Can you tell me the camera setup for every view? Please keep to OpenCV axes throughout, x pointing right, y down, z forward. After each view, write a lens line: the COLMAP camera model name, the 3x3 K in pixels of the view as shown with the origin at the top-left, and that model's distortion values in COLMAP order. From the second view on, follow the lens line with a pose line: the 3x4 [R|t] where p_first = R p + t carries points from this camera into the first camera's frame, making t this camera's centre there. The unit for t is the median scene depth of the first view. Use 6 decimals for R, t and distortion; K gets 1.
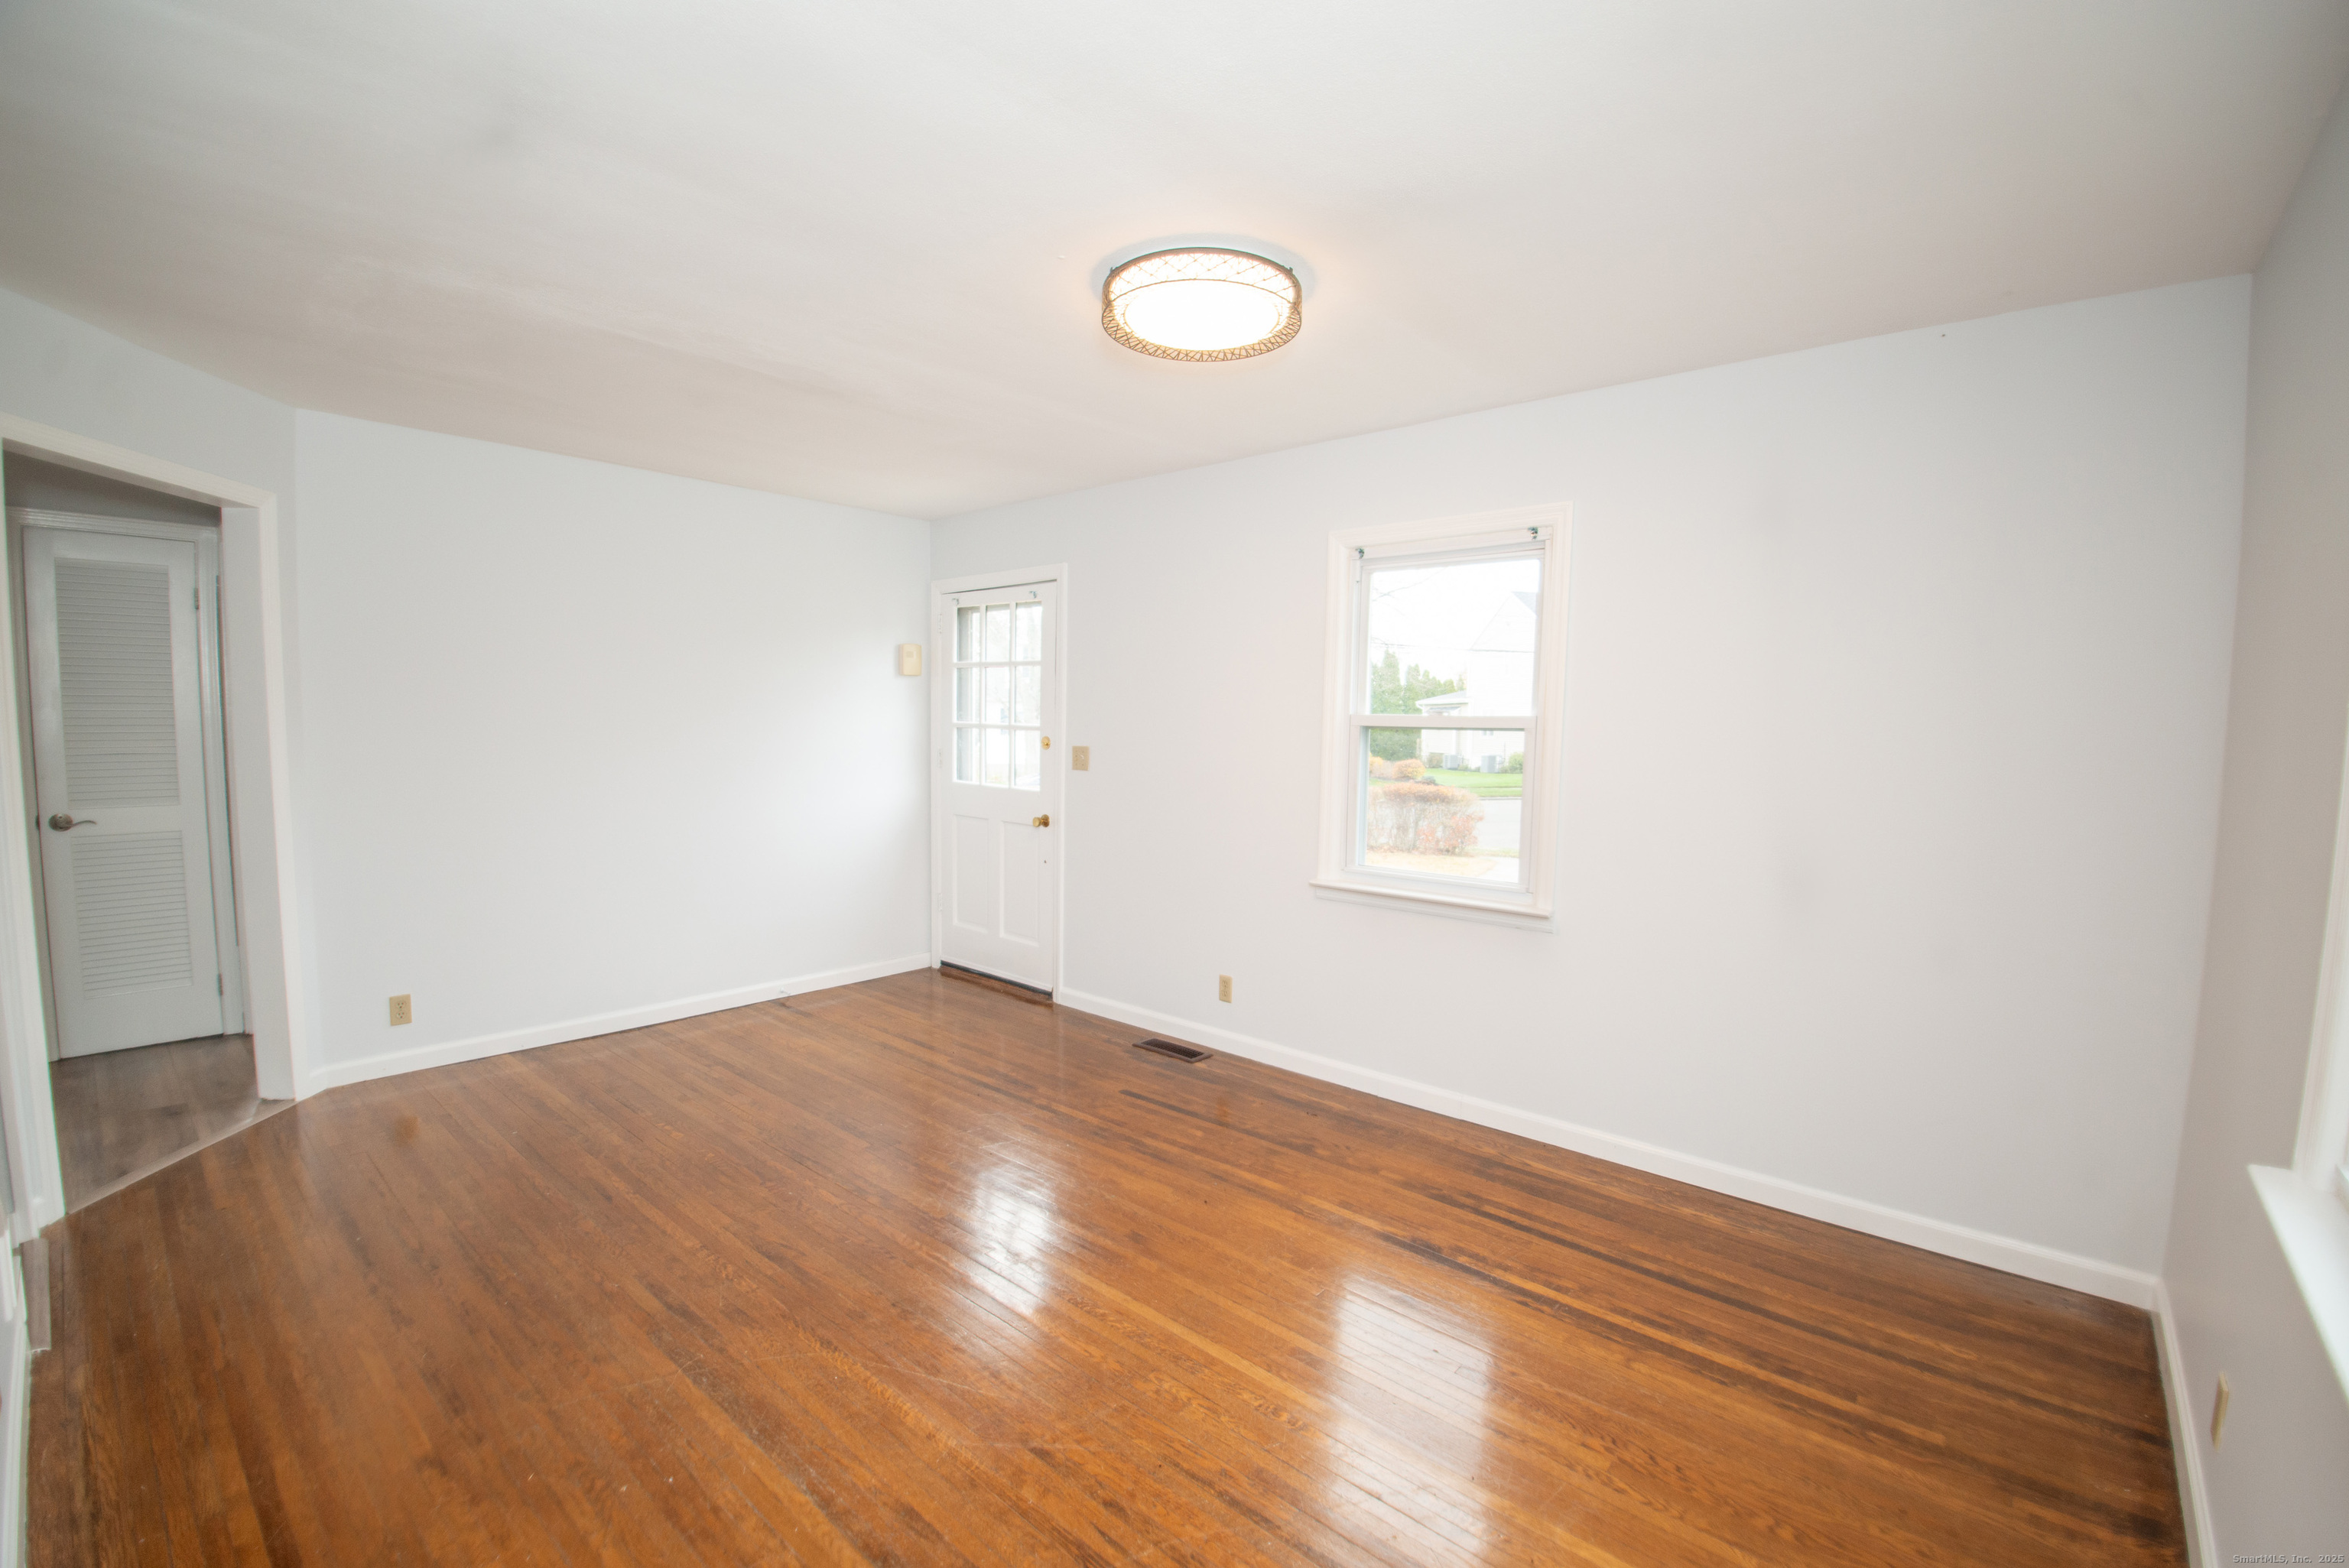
lens RADIAL K [[1012.0, 0, 1175.3], [0, 1012.0, 808.0], [0, 0, 1]] dist [-0.043665, -0.000516]
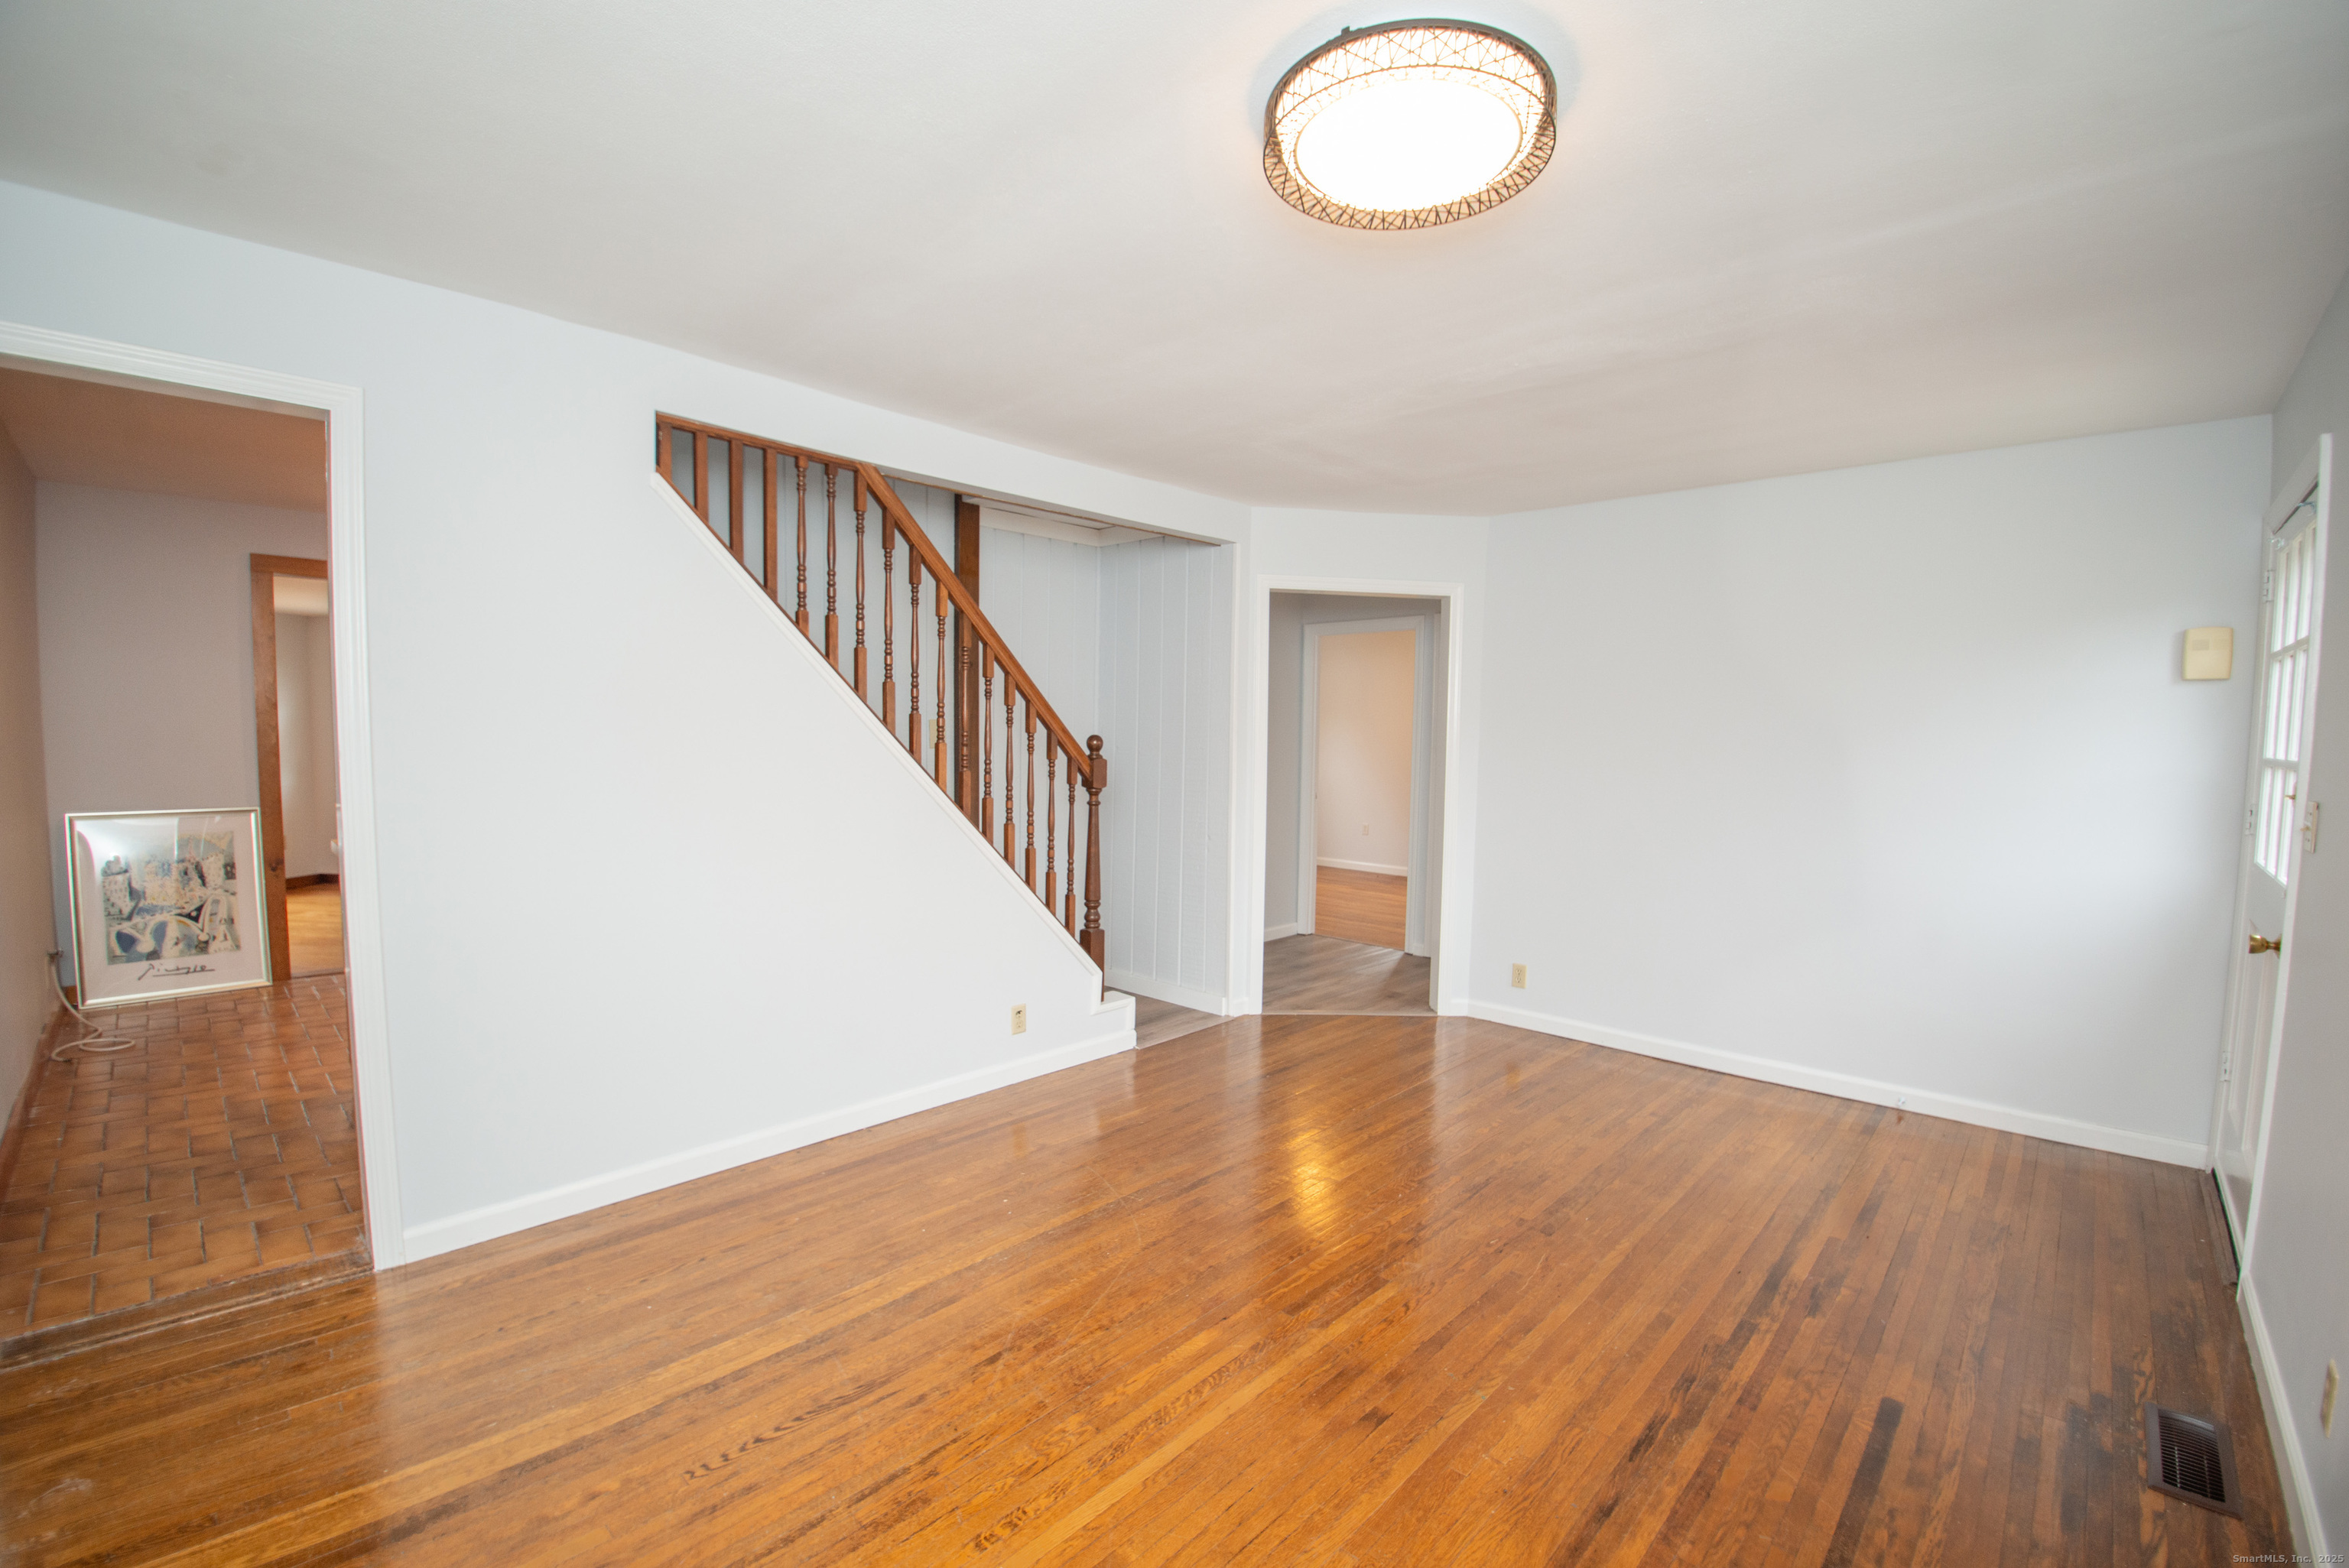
lens RADIAL K [[988.5, 0, 1167.6], [0, 988.5, 805.7], [0, 0, 1]] dist [-0.028522, -0.008665]
pose [[-0.048476, 0.053432, -0.997394, 0.553451], [-0.100292, 0.993261, 0.058085, -0.044350], [0.993776, 0.102847, -0.042790, 0.683941]]
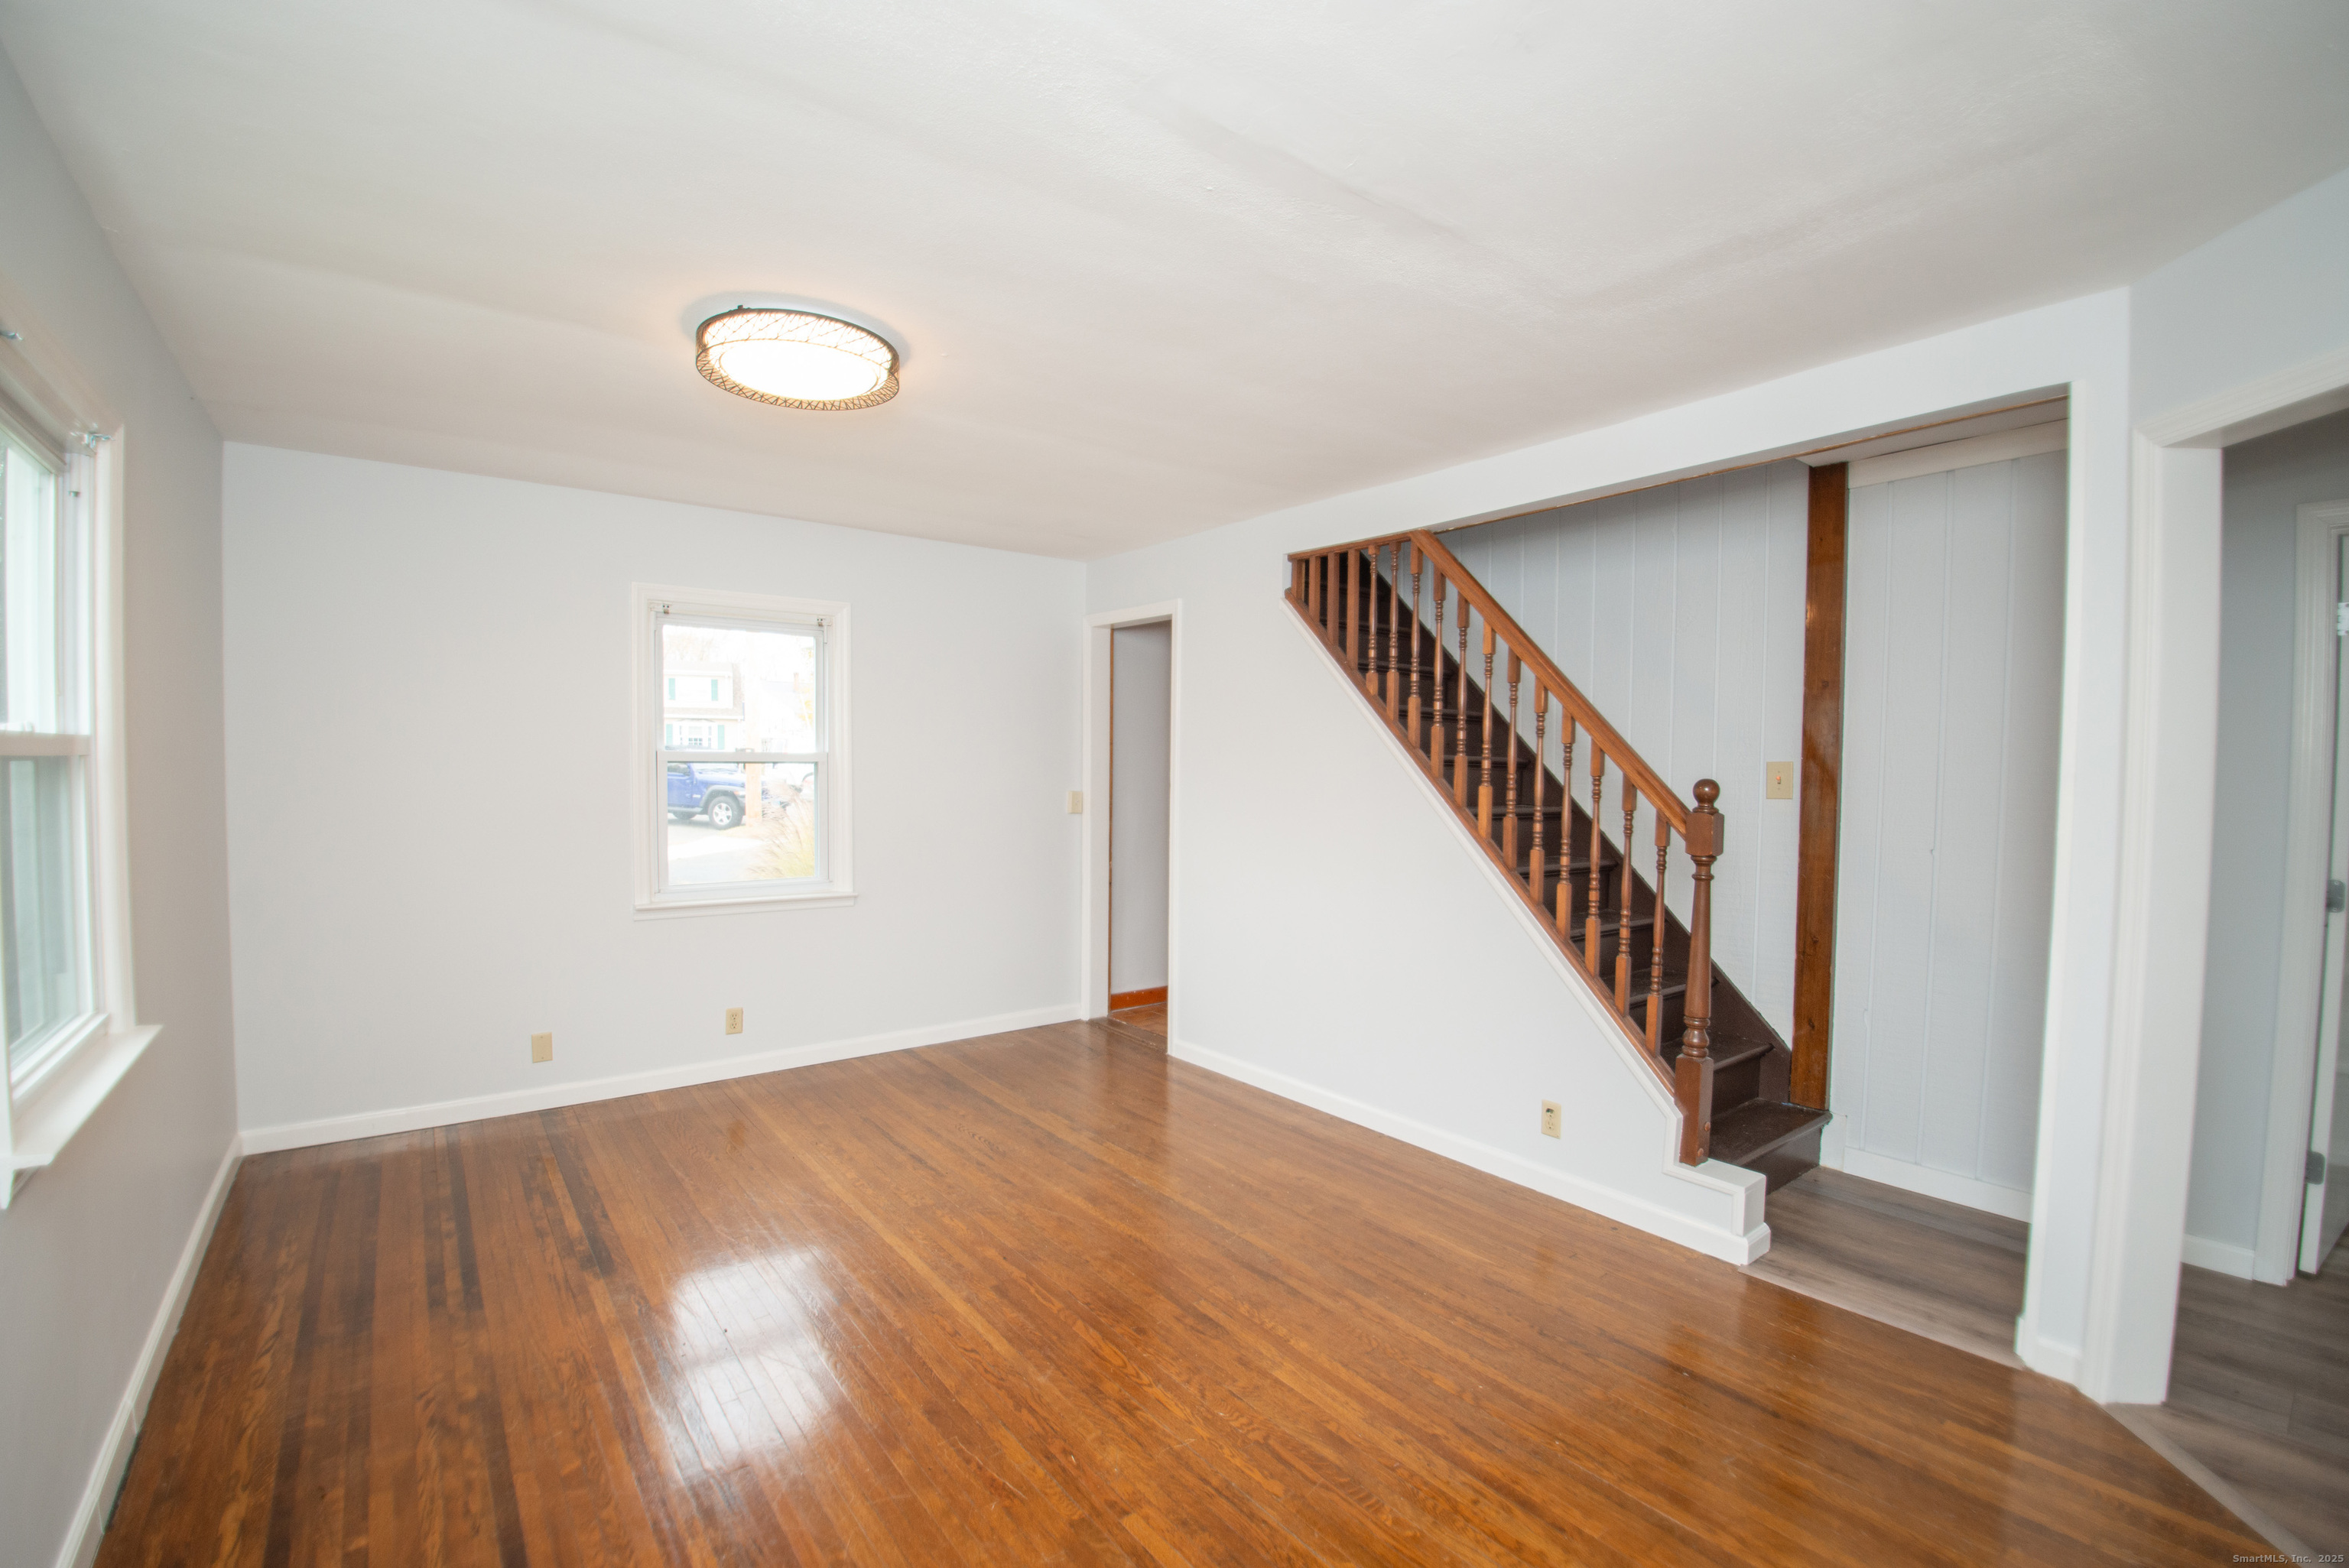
lens RADIAL K [[988.5, 0, 1167.6], [0, 988.5, 805.7], [0, 0, 1]] dist [-0.028522, -0.008665]
pose [[-0.980825, -0.034795, 0.191759, -0.418772], [-0.011331, 0.992450, 0.122126, -0.130038], [-0.194561, 0.117611, -0.973814, 1.480068]]
